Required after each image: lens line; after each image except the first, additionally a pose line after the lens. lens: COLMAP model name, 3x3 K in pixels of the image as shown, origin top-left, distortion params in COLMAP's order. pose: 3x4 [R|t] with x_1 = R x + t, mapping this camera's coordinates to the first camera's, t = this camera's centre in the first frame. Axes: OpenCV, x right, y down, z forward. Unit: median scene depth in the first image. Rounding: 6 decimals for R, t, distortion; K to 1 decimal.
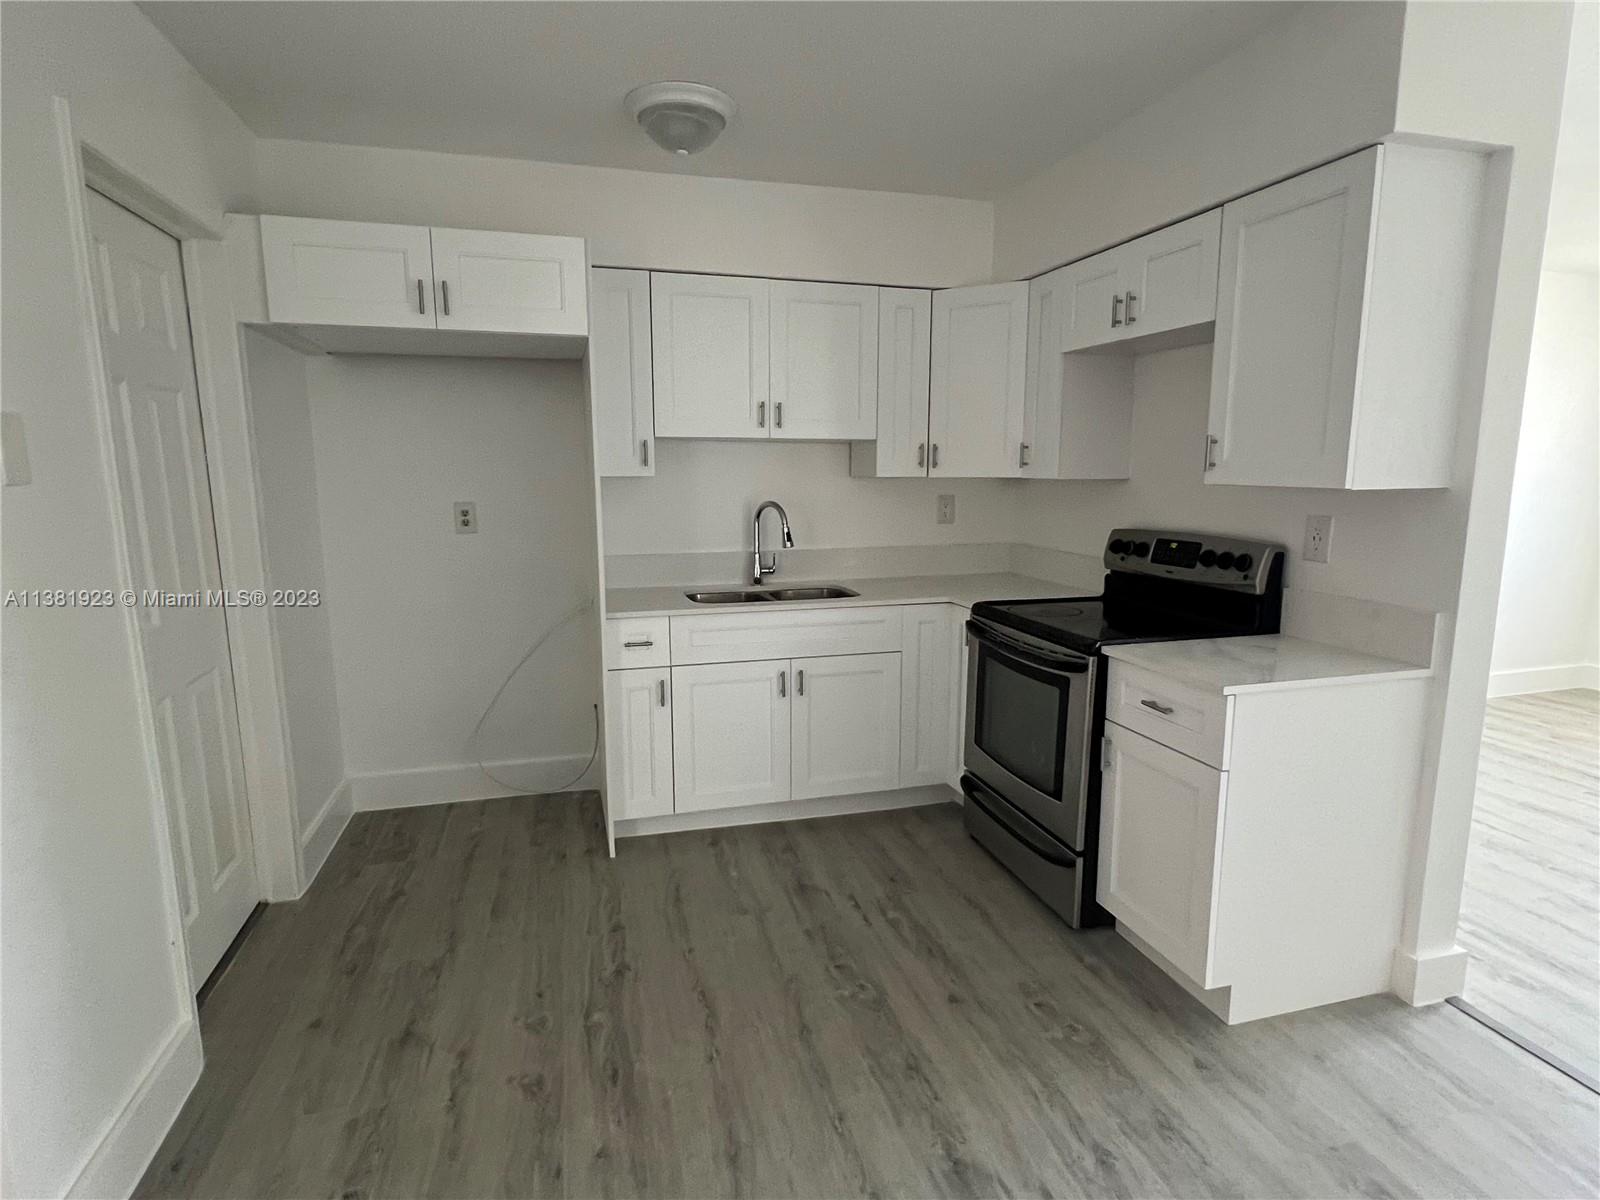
lens RADIAL K [[818.8, 0, 794.9], [0, 818.8, 624.4], [0, 0, 1]] dist [-0.032928, -0.000165]
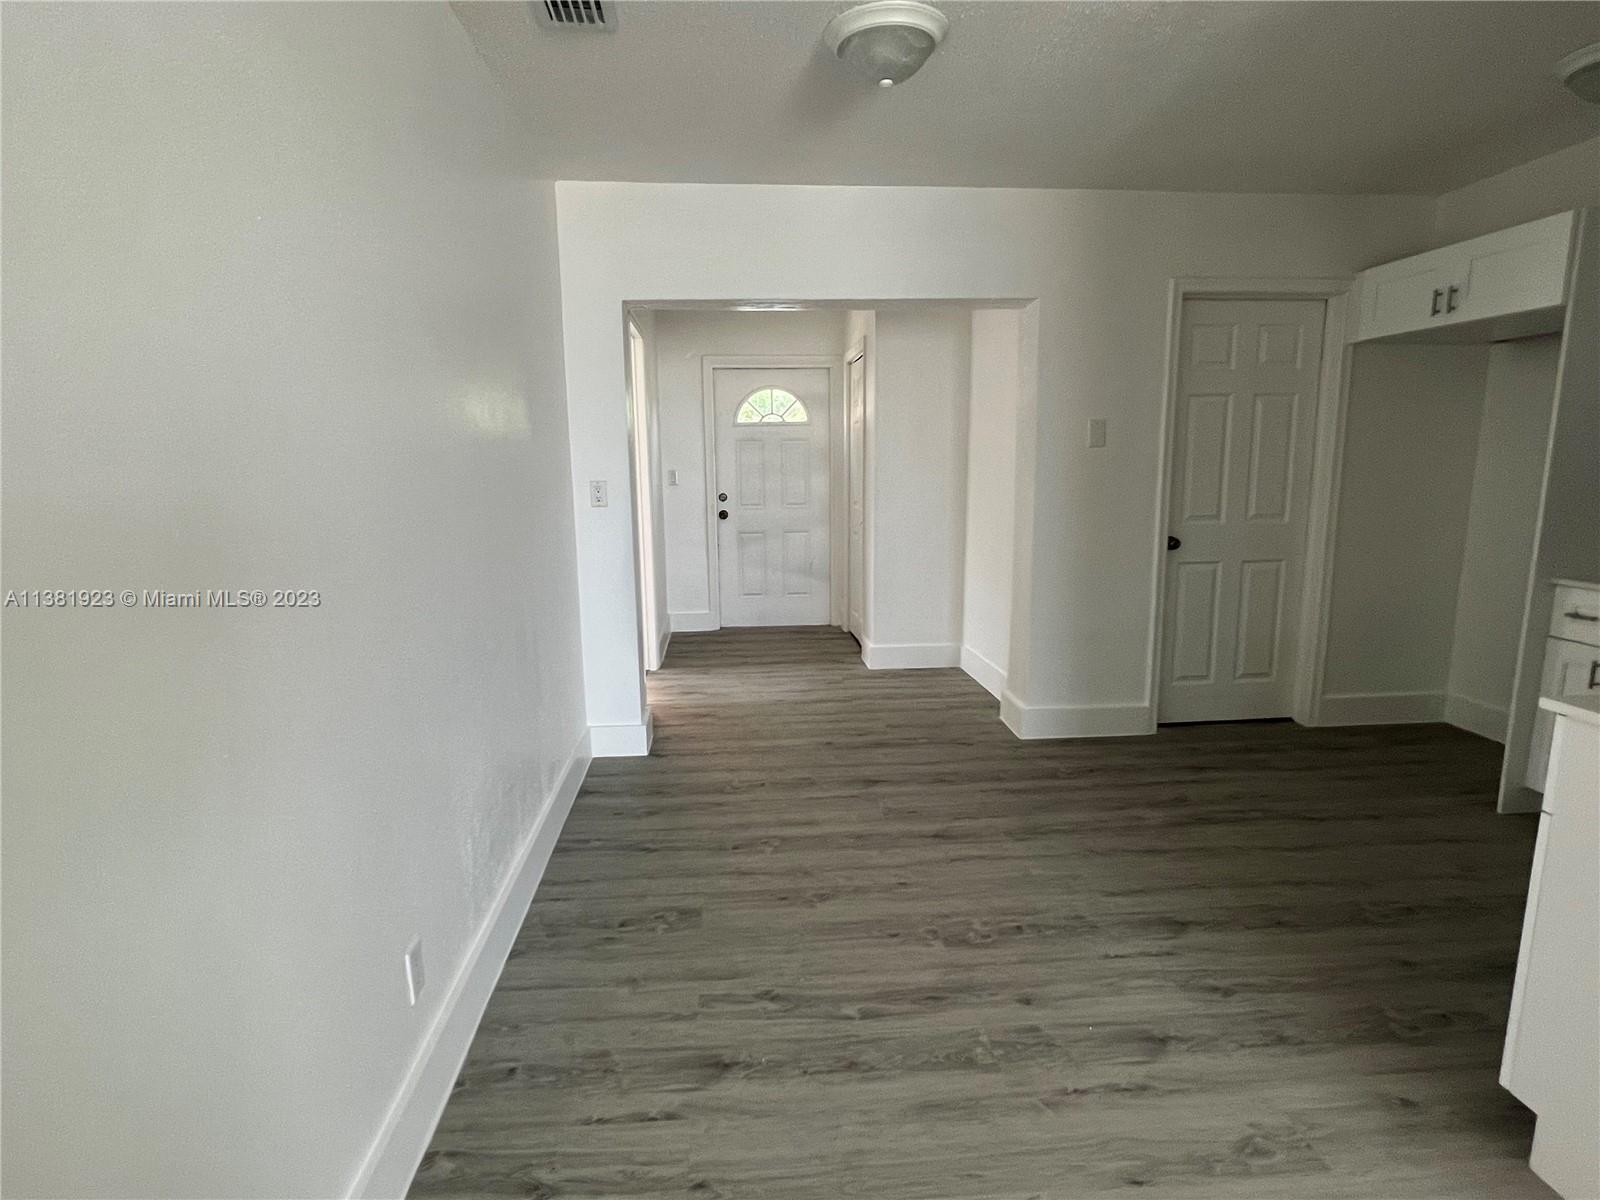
lens RADIAL K [[853.7, 0, 800.0], [0, 853.7, 600.0], [0, 0, 1]] dist [0.000645, 0.000195]
pose [[-0.162062, 0.185033, -0.969277, 1.320670], [-0.152262, 0.965809, 0.209830, -0.094161], [0.974963, 0.181589, -0.128348, 0.316192]]
